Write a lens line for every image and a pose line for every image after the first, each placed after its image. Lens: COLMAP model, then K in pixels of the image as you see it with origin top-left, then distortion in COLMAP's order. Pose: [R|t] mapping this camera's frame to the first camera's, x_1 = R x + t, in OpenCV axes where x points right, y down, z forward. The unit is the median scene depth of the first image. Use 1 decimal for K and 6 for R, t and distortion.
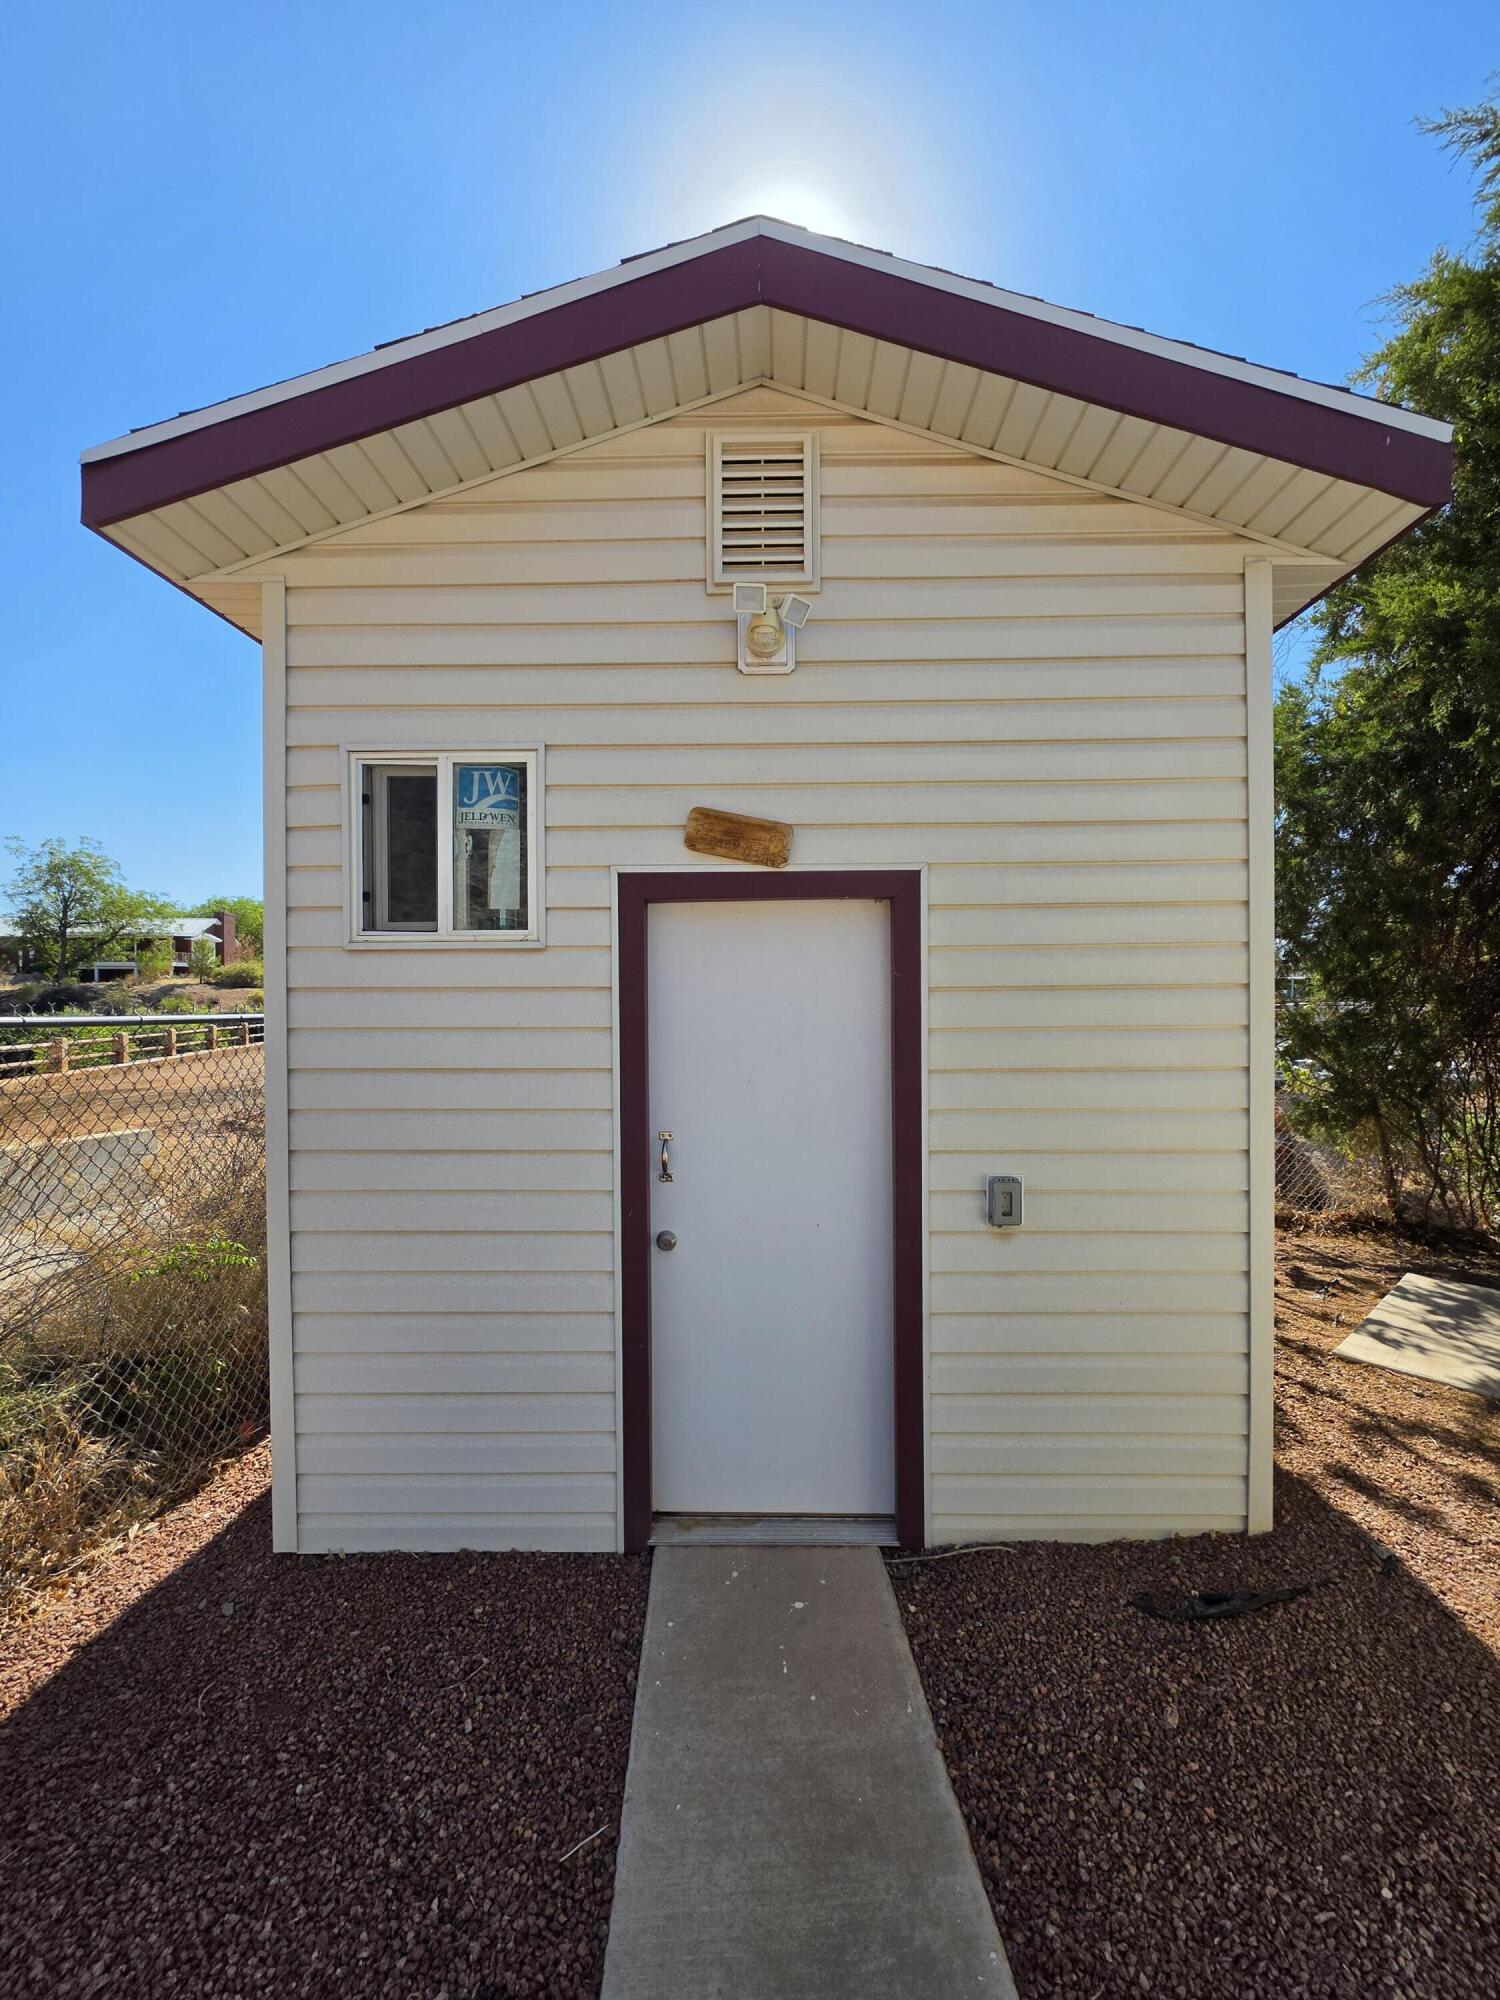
lens RADIAL K [[796.0, 0, 756.7], [0, 796.0, 1013.2], [0, 0, 1]] dist [0.000614, -0.000005]
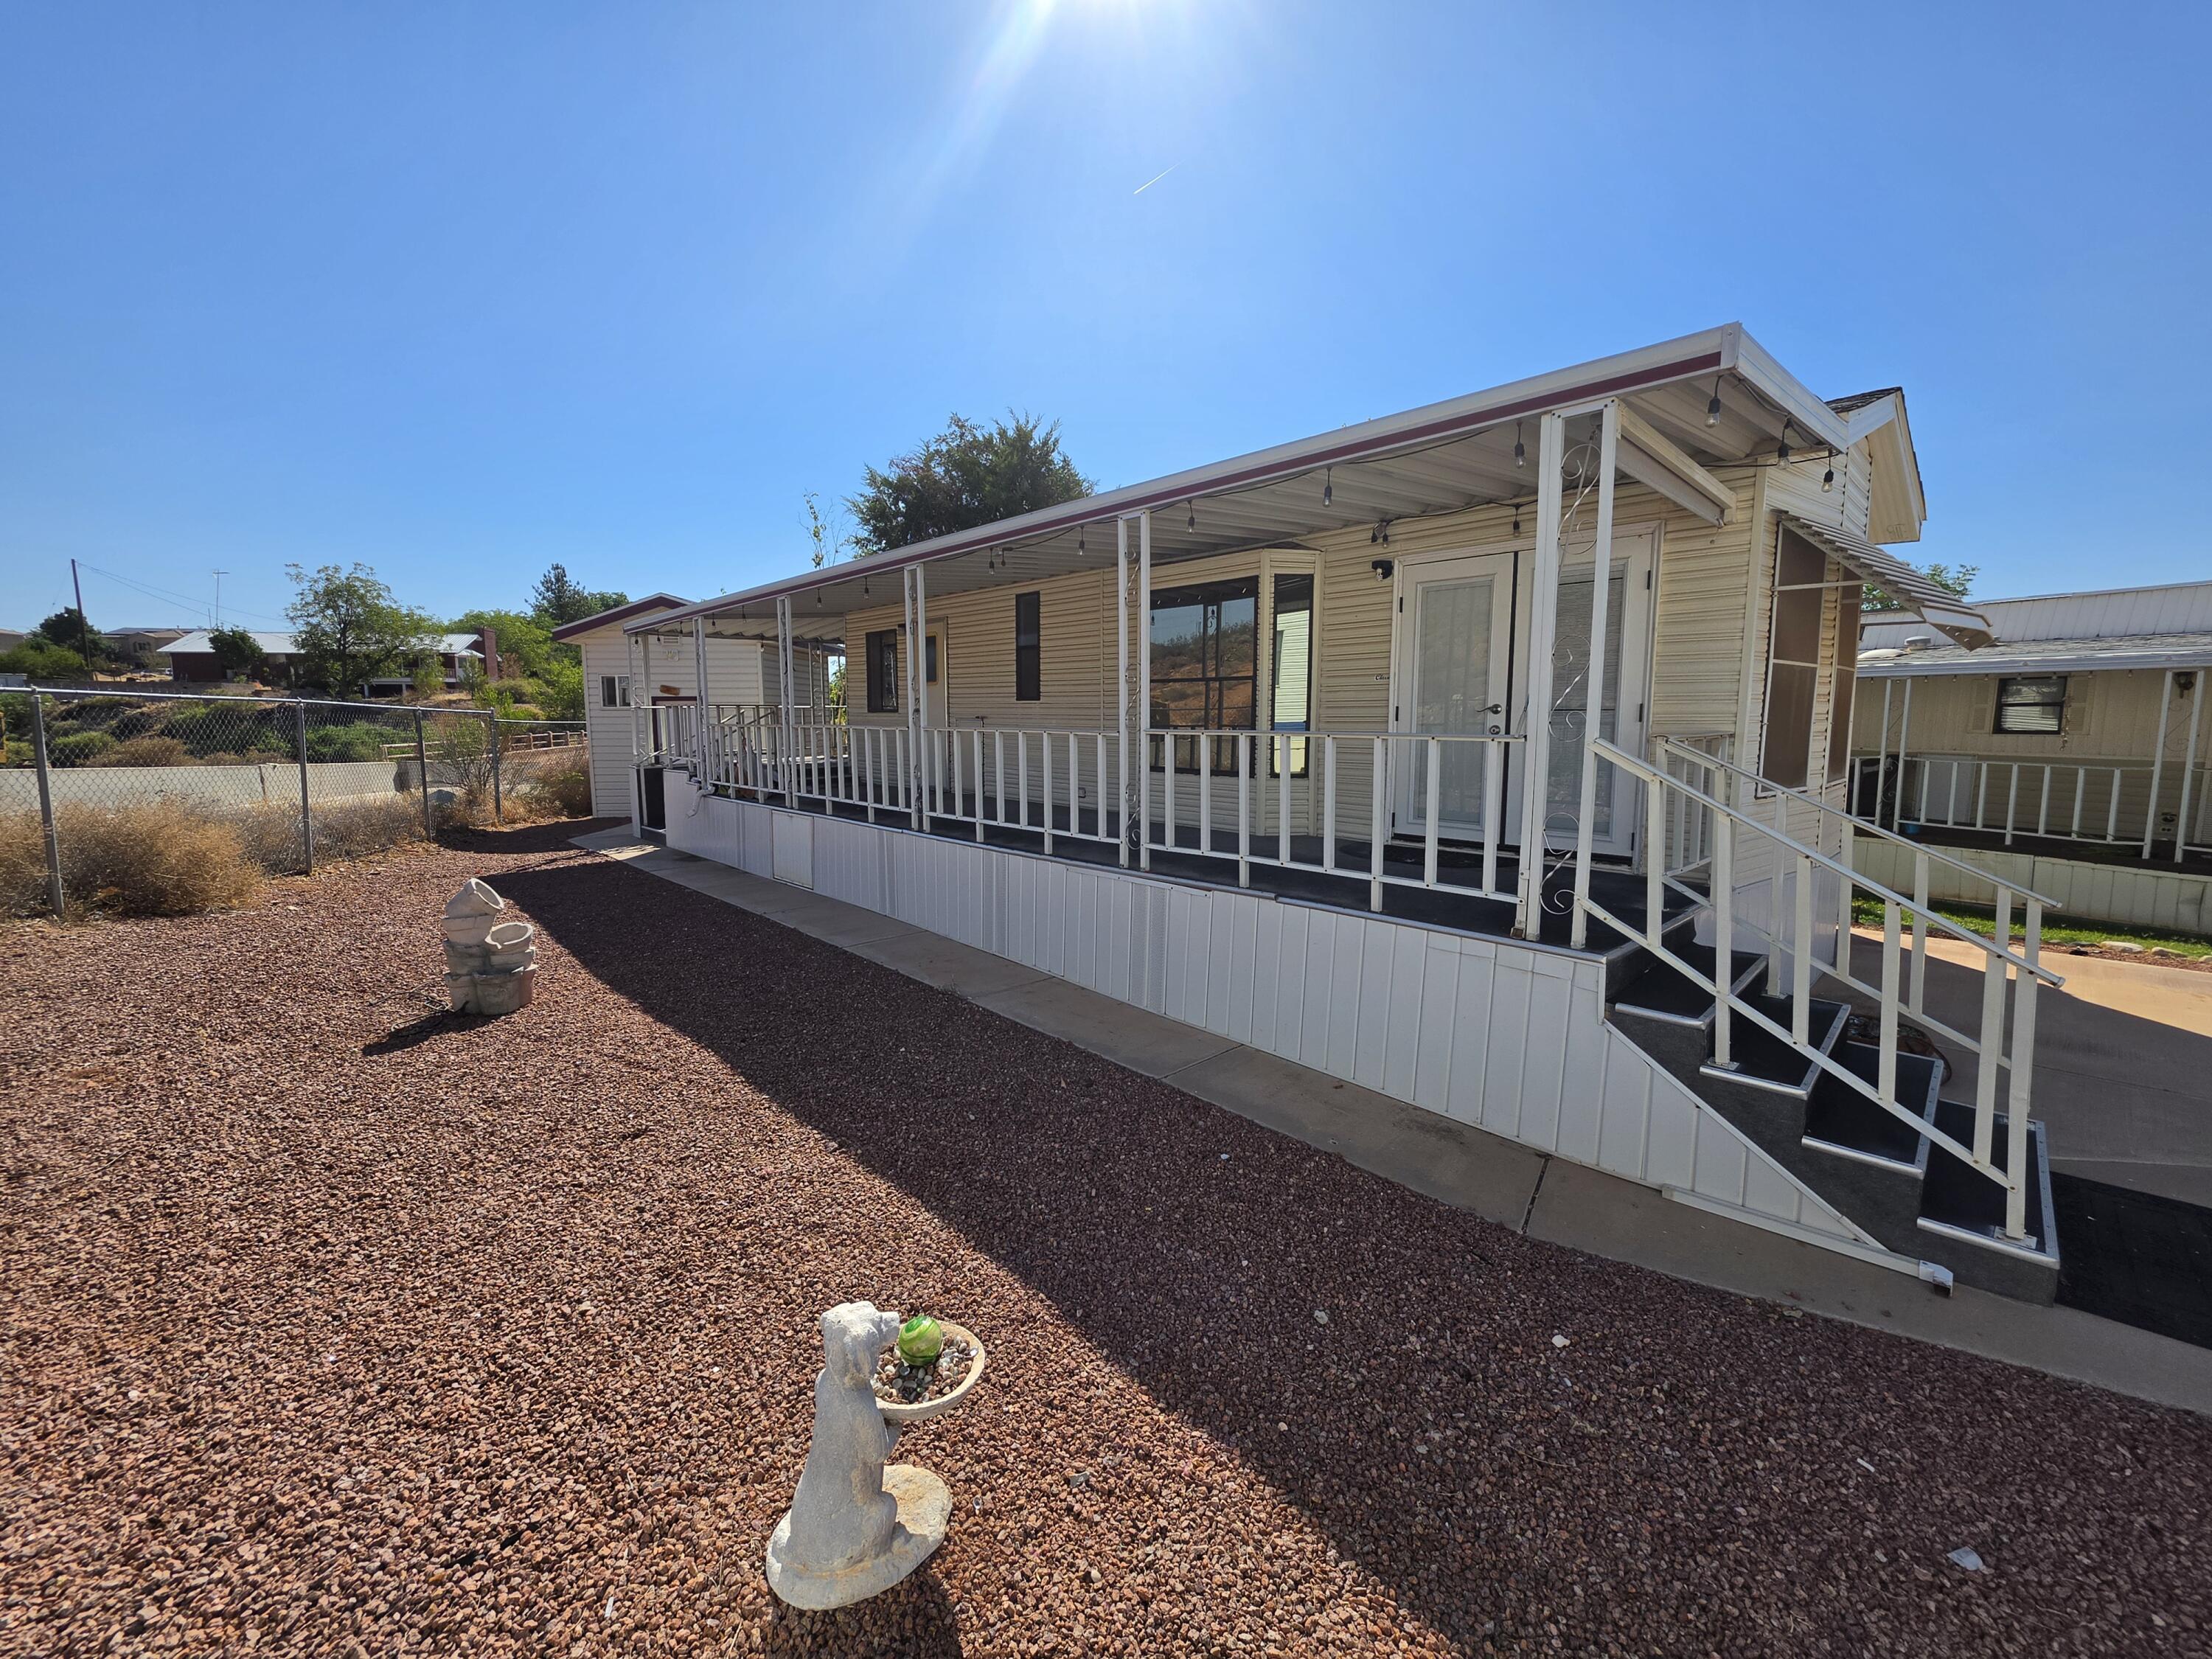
lens RADIAL K [[880.4, 0, 1102.0], [0, 880.4, 817.5], [0, 0, 1]] dist [0.000614, -0.000005]
pose [[0.999566, -0.001457, 0.029426, 0.131952], [-0.001498, 0.994968, 0.100178, 0.002184], [-0.029424, -0.100178, 0.994534, -0.249094]]
